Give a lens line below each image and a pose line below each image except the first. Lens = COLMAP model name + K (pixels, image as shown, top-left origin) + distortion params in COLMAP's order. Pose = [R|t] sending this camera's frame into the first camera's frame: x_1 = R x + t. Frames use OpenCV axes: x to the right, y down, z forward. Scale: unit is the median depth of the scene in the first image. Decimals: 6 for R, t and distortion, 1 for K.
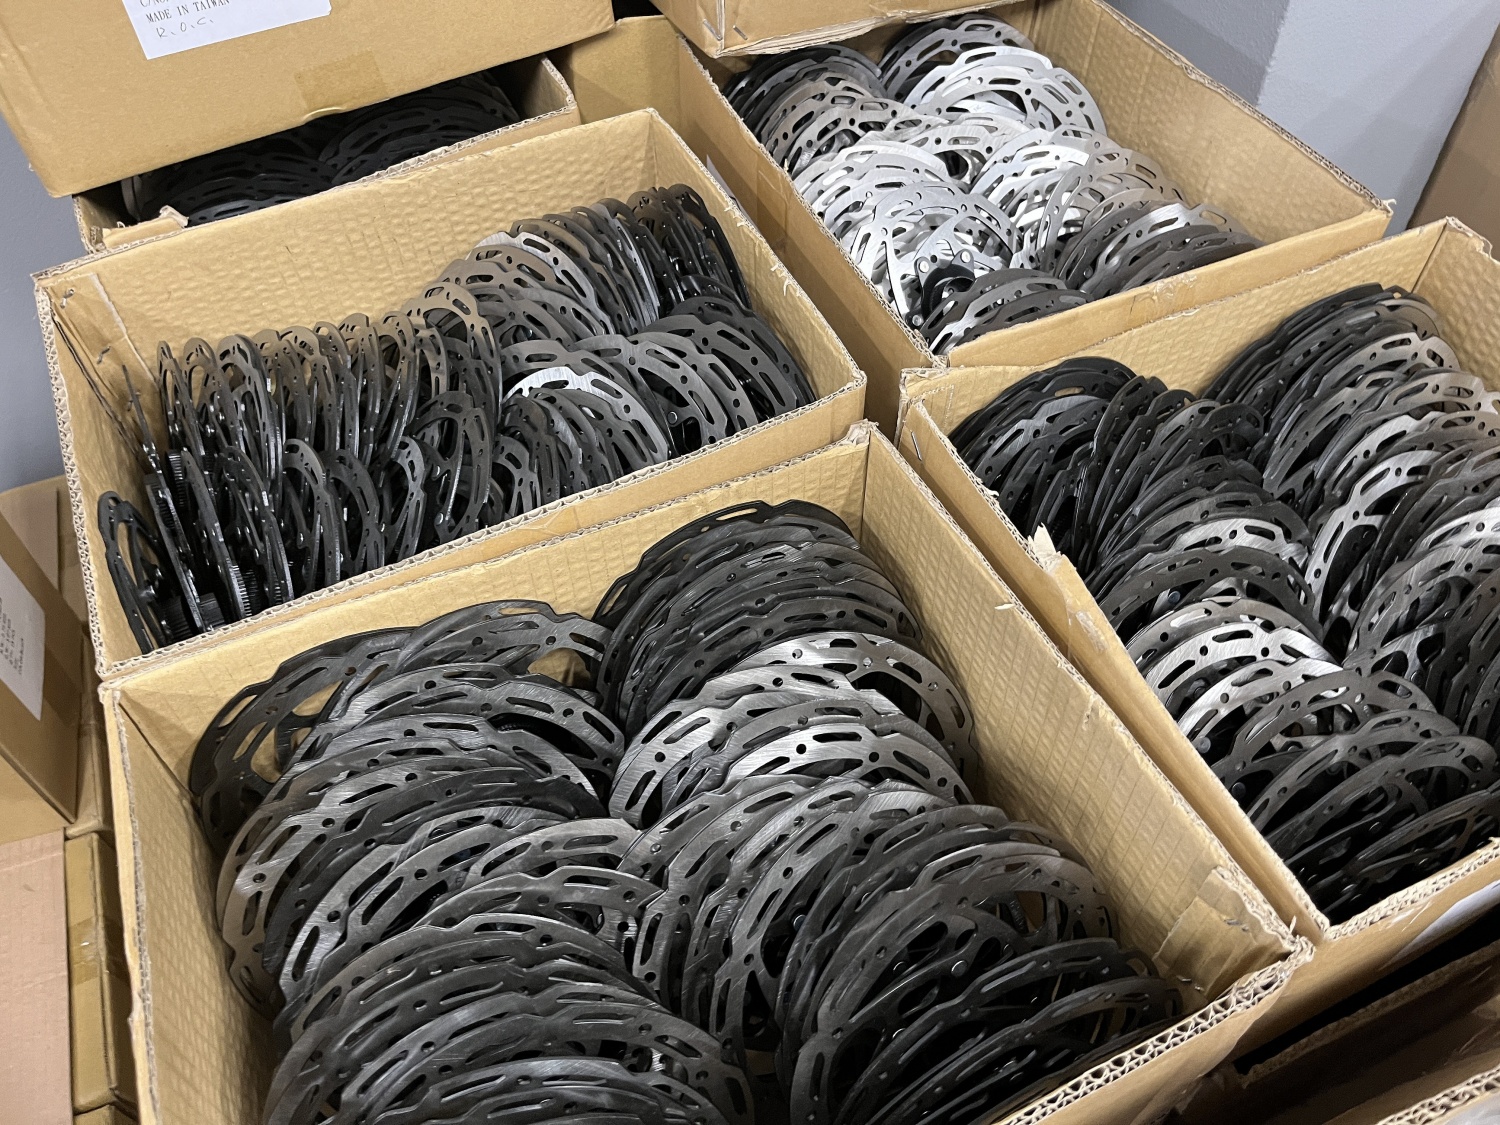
lens RADIAL K [[1130.9, 0, 750.8], [0, 1130.9, 571.3], [0, 0, 1]] dist [0.063921, -0.096154]
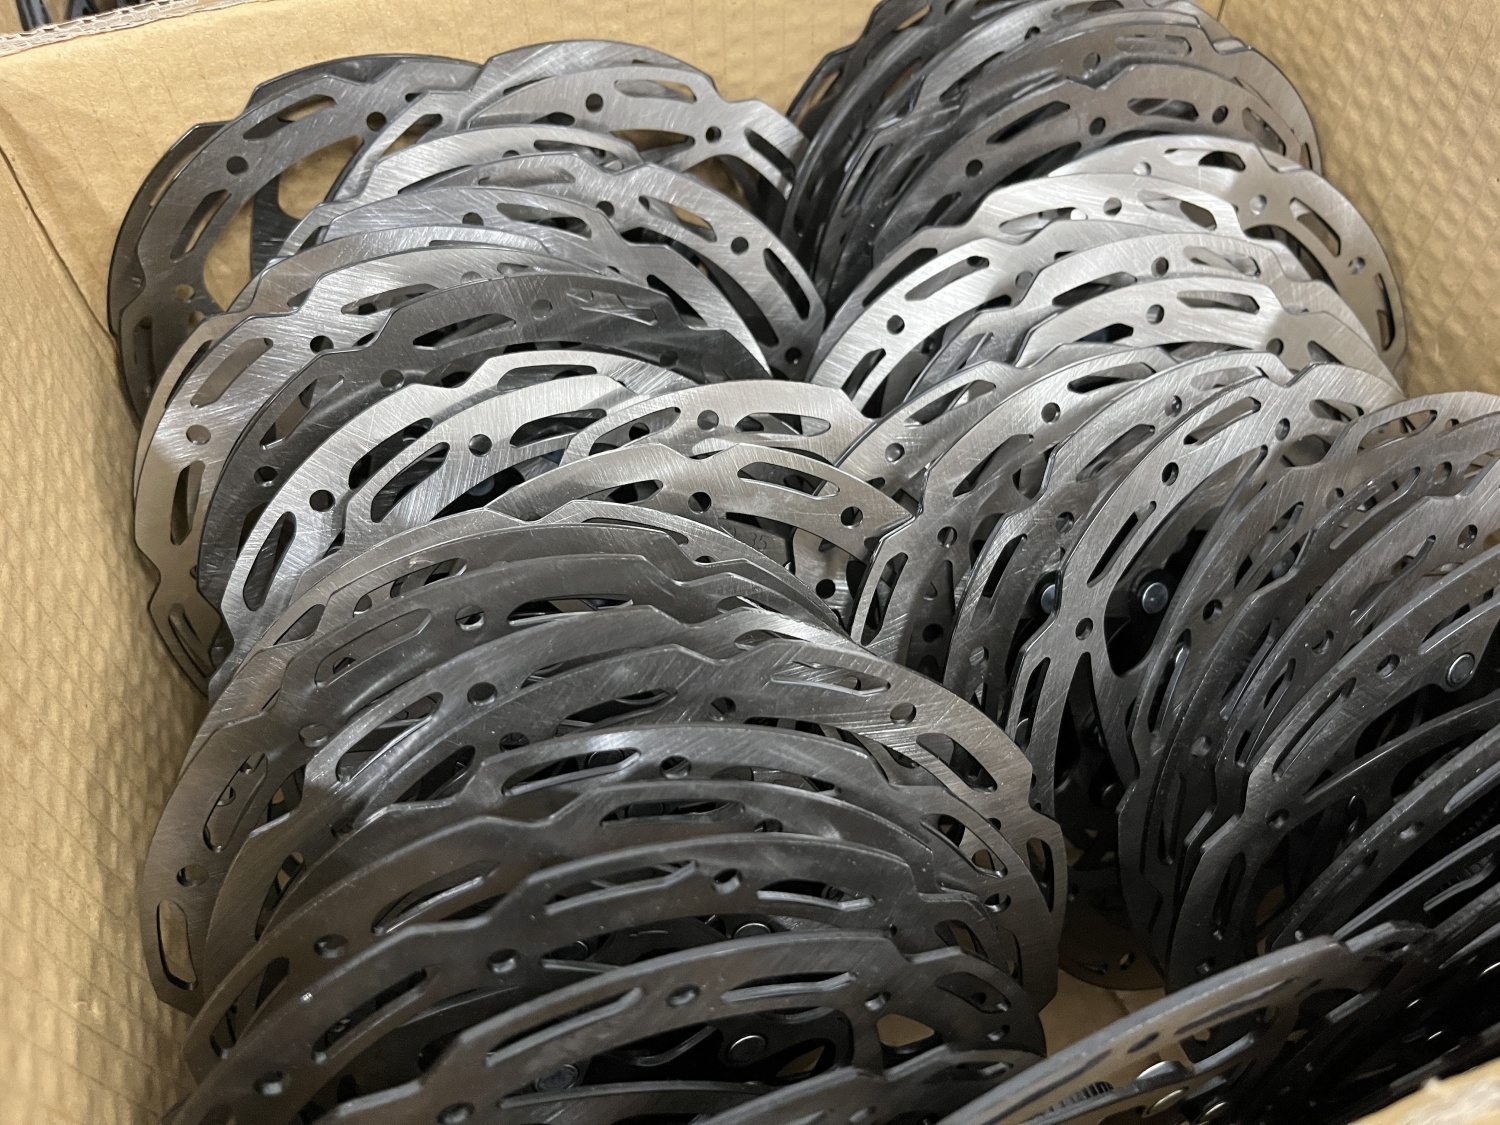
lens RADIAL K [[1130.9, 0, 750.8], [0, 1130.9, 571.3], [0, 0, 1]] dist [0.063921, -0.096154]
pose [[0.996325, 0.072321, -0.045895, -0.126385], [-0.069214, 0.995415, 0.066011, 0.274502], [0.050459, -0.062592, 0.996763, 0.442179]]
